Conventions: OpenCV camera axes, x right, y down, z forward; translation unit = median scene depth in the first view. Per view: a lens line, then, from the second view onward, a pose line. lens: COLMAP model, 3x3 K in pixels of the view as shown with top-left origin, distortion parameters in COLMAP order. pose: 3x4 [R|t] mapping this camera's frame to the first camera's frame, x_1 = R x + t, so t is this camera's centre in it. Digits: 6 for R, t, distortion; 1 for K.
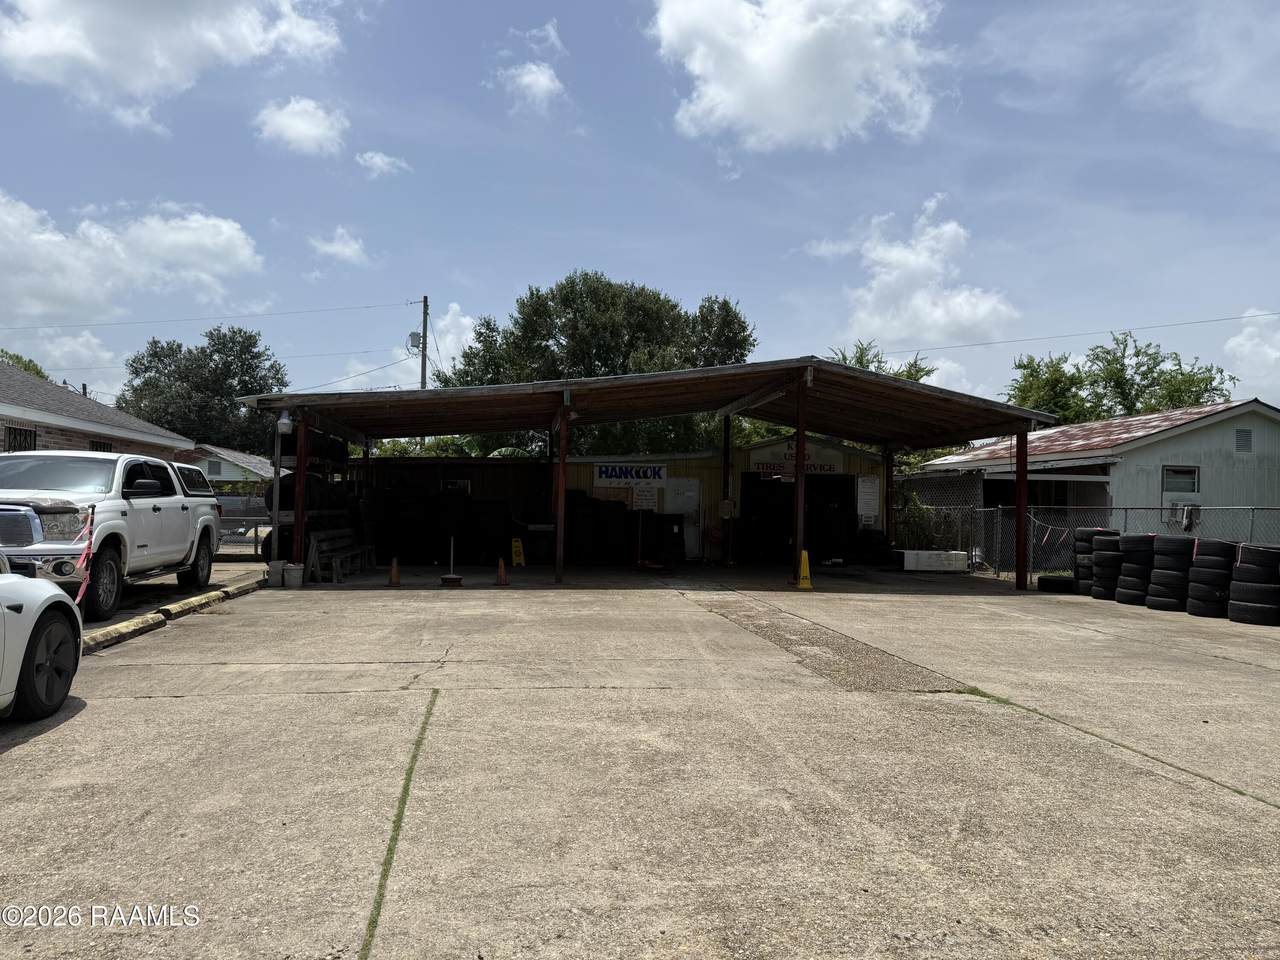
lens RADIAL K [[888.6, 0, 640.9], [0, 888.6, 488.1], [0, 0, 1]] dist [0.041532, 0.001458]
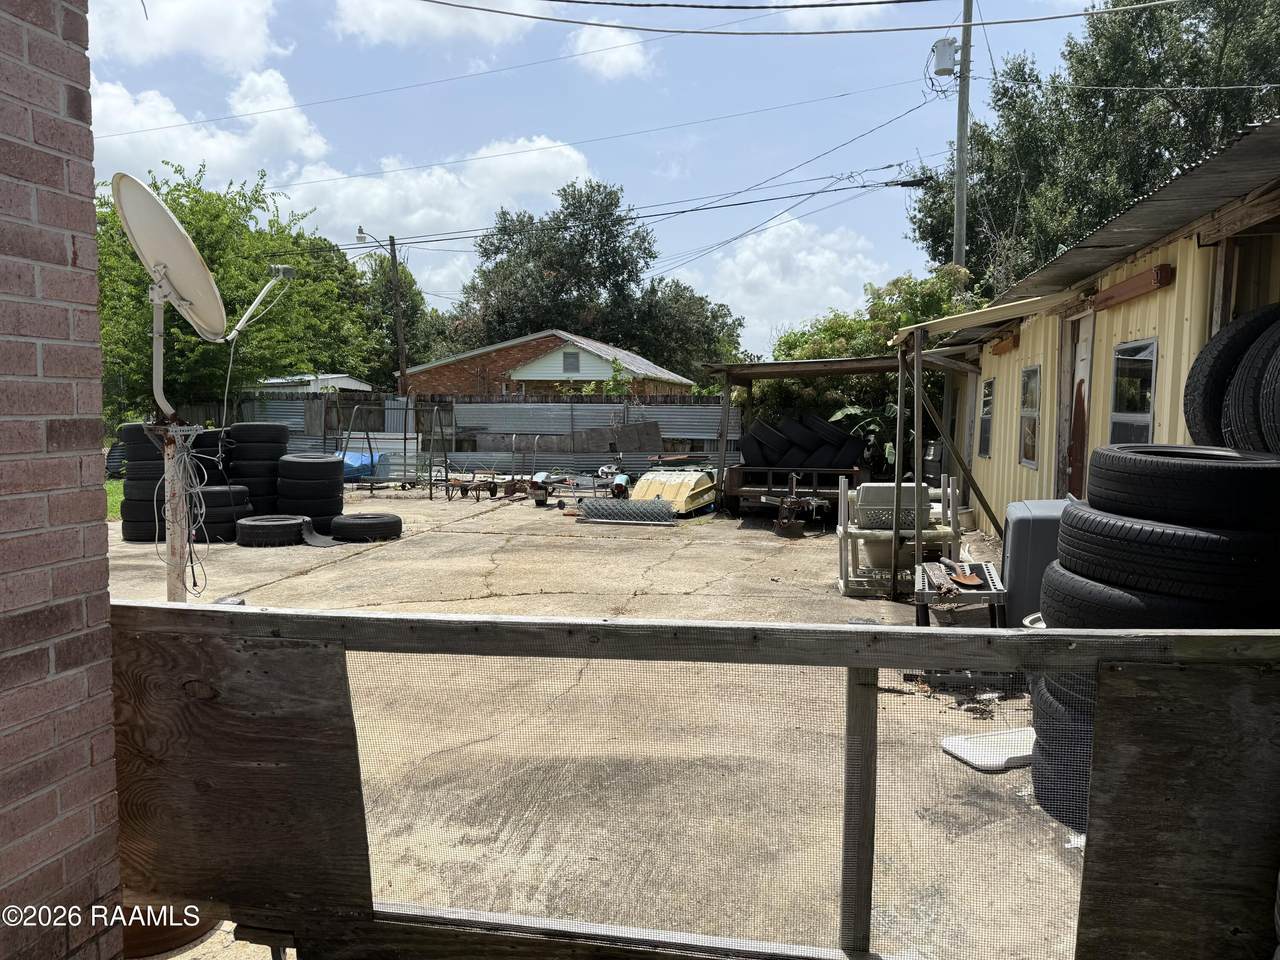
lens RADIAL K [[888.6, 0, 637.9], [0, 888.6, 481.4], [0, 0, 1]] dist [0.041532, 0.001458]
pose [[0.929598, 0.014922, -0.368272, -0.133600], [0.021800, 0.995205, 0.095353, 0.003026], [0.367929, -0.096668, 0.924815, 0.288926]]
